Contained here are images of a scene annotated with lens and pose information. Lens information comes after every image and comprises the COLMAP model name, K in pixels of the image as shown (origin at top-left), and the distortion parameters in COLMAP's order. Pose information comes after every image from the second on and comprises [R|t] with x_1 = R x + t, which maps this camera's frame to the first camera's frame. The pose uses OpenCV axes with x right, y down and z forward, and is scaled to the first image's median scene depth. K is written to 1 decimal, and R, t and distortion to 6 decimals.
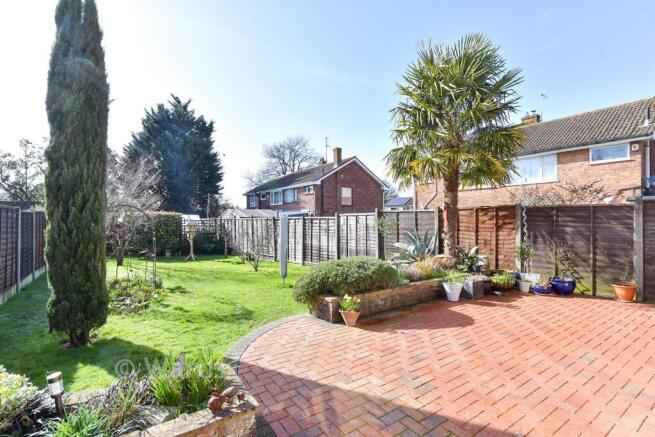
lens RADIAL K [[306.1, 0, 326.0], [0, 306.1, 218.6], [0, 0, 1]] dist [0.000313, 0.000093]
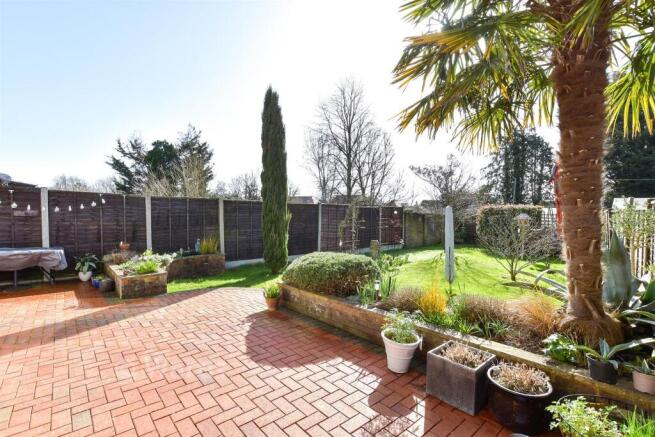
lens RADIAL K [[306.1, 0, 326.9], [0, 306.1, 219.4], [0, 0, 1]] dist [0.000313, 0.000093]
pose [[0.119319, 0.011084, -0.992794, 1.217488], [0.001212, 0.999935, 0.011309, 0.027272], [0.992855, -0.002553, 0.119298, 1.127538]]
